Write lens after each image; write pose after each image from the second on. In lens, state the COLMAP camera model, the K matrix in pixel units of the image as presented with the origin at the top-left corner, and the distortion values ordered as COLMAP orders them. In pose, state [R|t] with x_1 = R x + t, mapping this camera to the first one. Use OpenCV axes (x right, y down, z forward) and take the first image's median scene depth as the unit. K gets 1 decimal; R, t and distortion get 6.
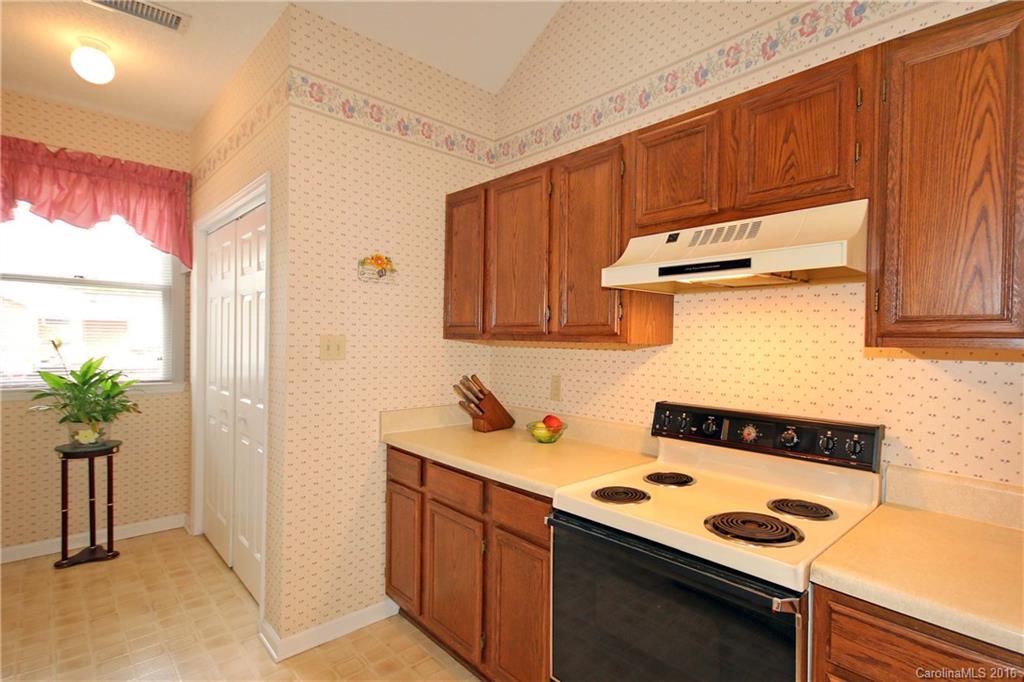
lens RADIAL K [[523.5, 0, 545.2], [0, 523.5, 339.7], [0, 0, 1]] dist [-0.001442, 0.000325]
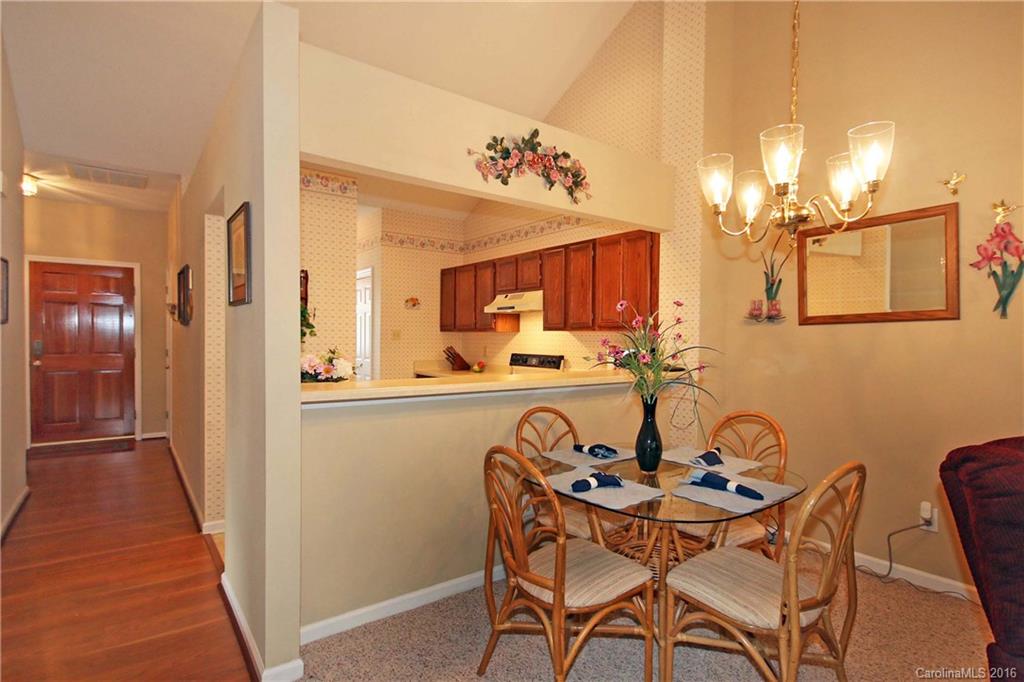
lens RADIAL K [[530.4, 0, 485.4], [0, 530.4, 344.2], [0, 0, 1]] dist [-0.001968, -0.000306]
pose [[0.985204, -0.001551, -0.171380, 0.459340], [0.003599, 0.999926, 0.011639, 0.032329], [0.171349, -0.012084, 0.985136, -1.450162]]
